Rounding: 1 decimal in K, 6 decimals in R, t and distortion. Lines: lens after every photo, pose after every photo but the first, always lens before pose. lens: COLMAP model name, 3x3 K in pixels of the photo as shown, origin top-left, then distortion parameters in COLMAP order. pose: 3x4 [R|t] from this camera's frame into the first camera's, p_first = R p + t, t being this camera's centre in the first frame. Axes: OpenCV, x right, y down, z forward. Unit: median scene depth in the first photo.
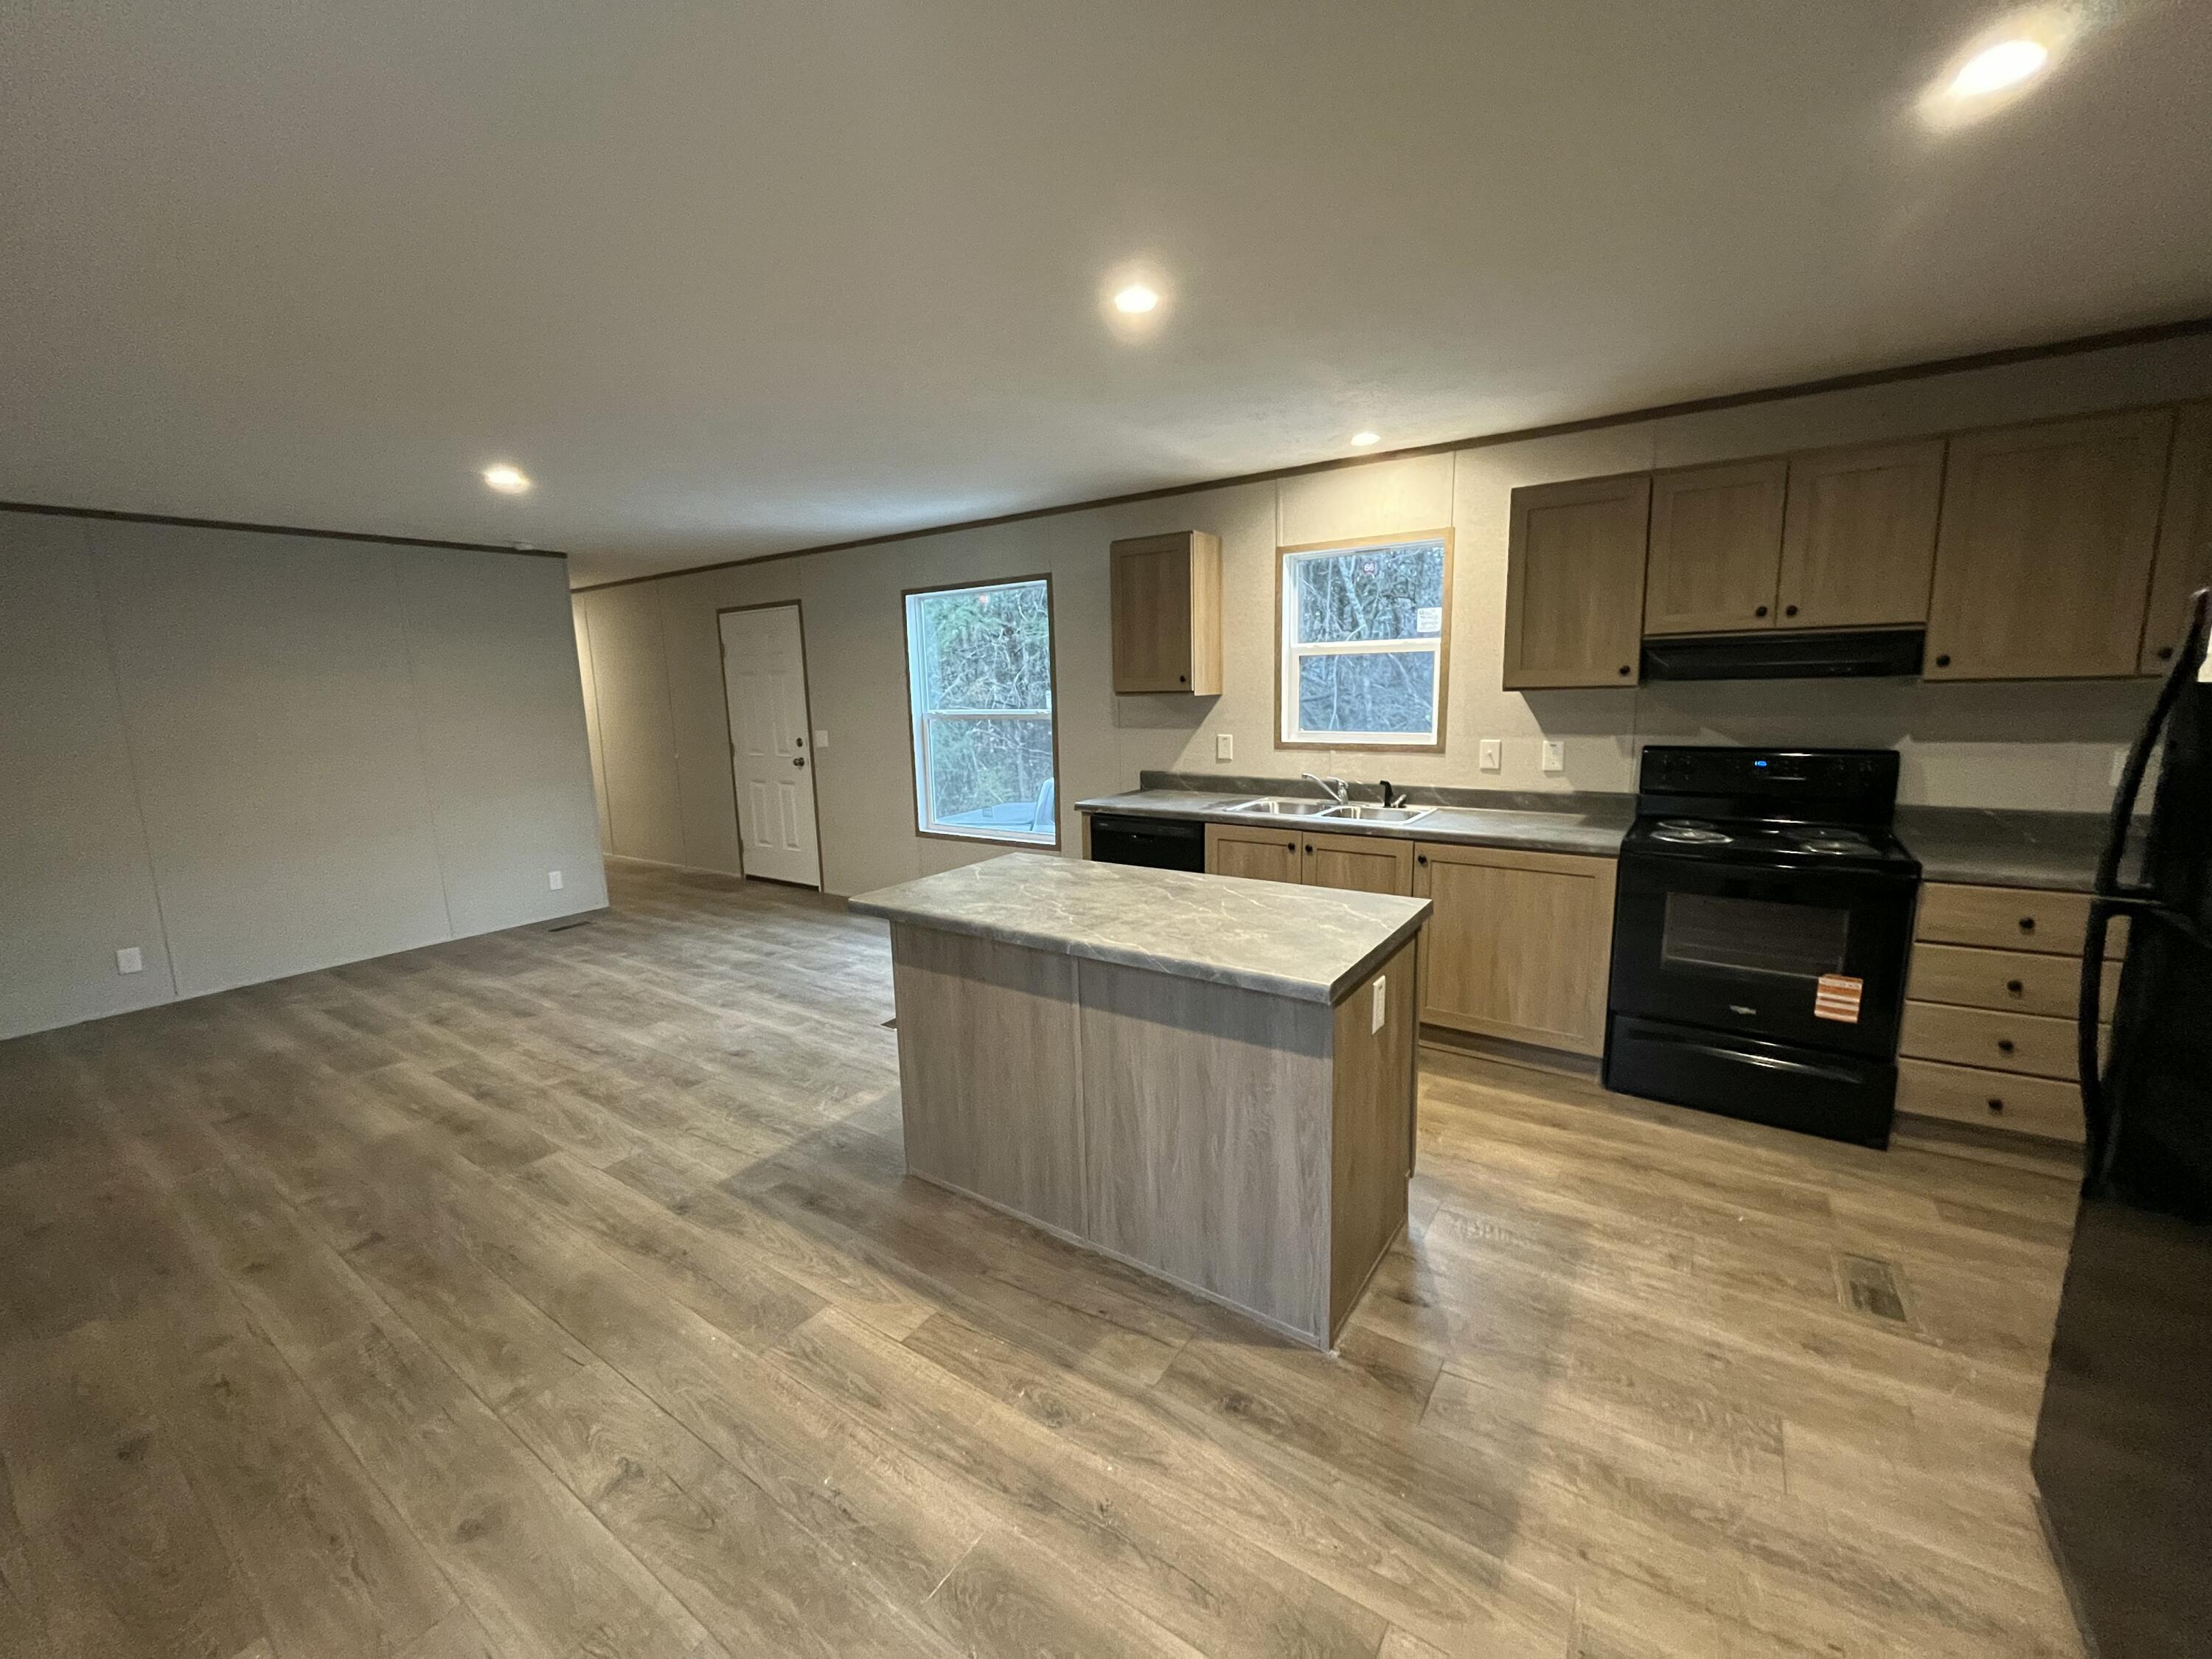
lens RADIAL K [[893.5, 0, 1105.1], [0, 893.5, 835.6], [0, 0, 1]] dist [-0.000309, 0.000106]
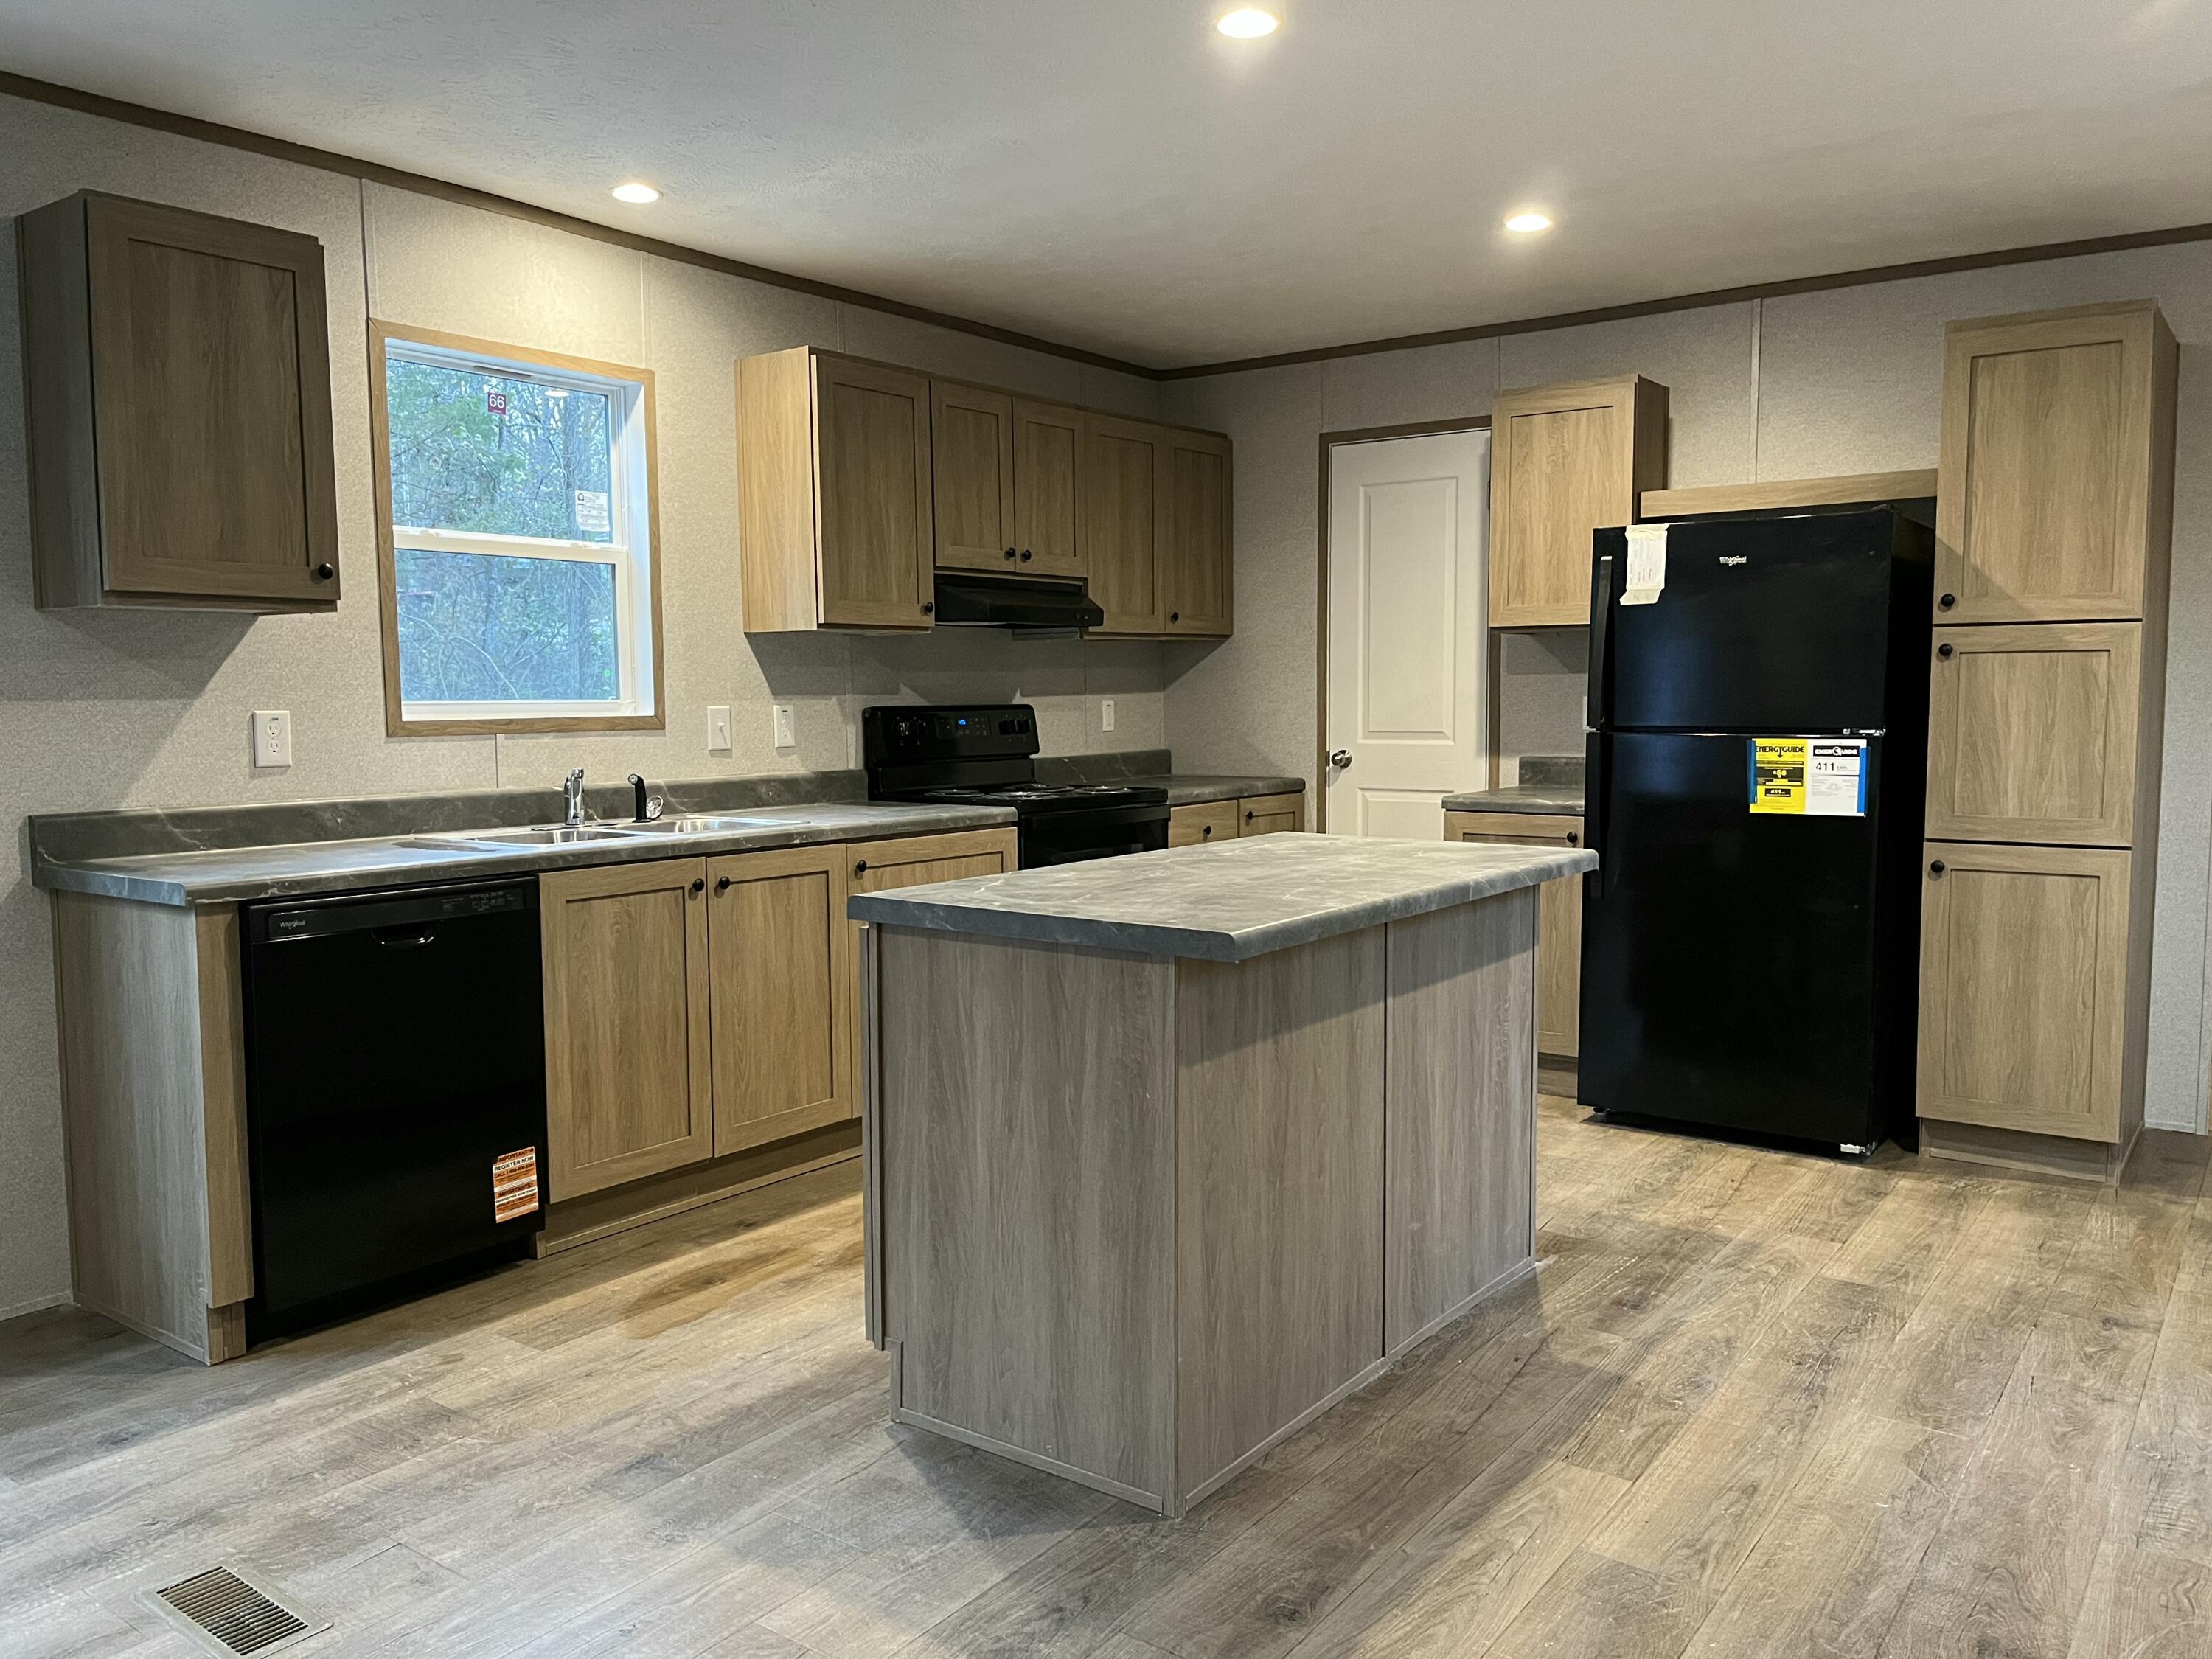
lens RADIAL K [[1677.3, 0, 1114.4], [0, 1677.3, 838.9], [0, 0, 1]] dist [0.016144, -0.002527]
pose [[0.022989, -0.063191, 0.997737, -1.046008], [0.180868, 0.981795, 0.058014, -0.038457], [-0.983239, 0.179124, 0.034000, 0.889512]]
